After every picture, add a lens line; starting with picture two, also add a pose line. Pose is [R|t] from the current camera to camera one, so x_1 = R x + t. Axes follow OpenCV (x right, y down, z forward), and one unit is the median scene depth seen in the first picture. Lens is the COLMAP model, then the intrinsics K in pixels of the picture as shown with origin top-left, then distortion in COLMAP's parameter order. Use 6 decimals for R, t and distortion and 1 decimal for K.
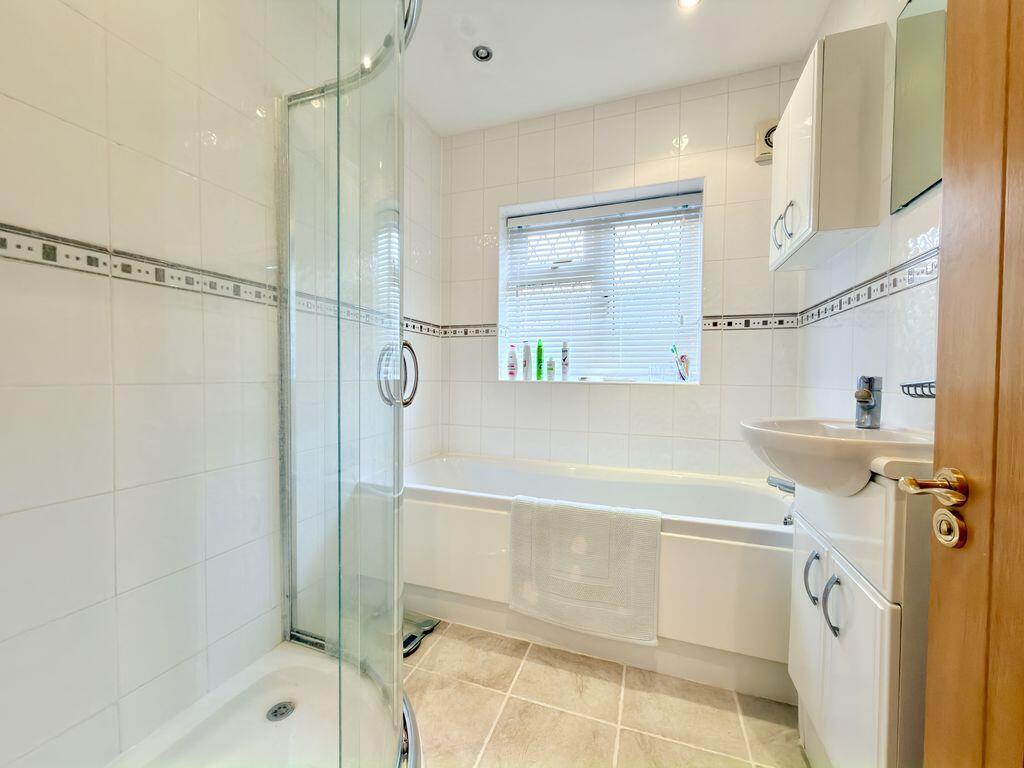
lens RADIAL K [[408.0, 0, 513.2], [0, 408.0, 385.6], [0, 0, 1]] dist [0.000489, 0.000030]
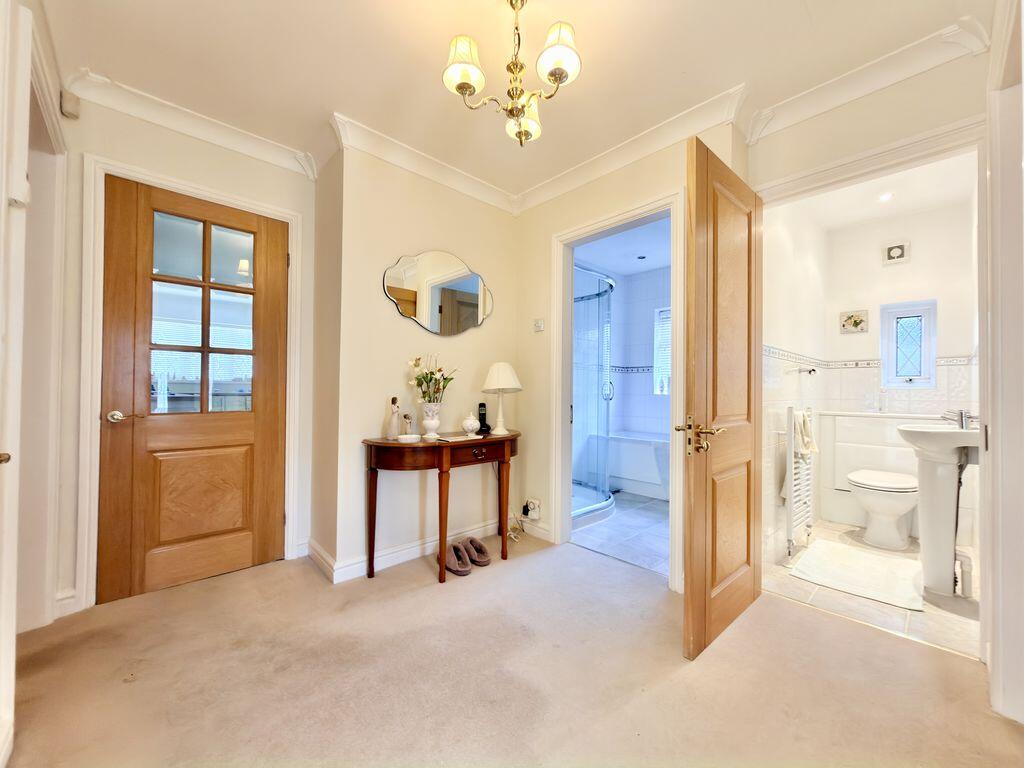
lens RADIAL K [[408.0, 0, 513.2], [0, 408.0, 385.6], [0, 0, 1]] dist [0.000489, 0.000030]
pose [[0.891633, -0.005576, -0.452725, 0.333861], [-0.011603, 0.999314, -0.035158, 0.031988], [0.452610, 0.036601, 0.890957, -1.444772]]
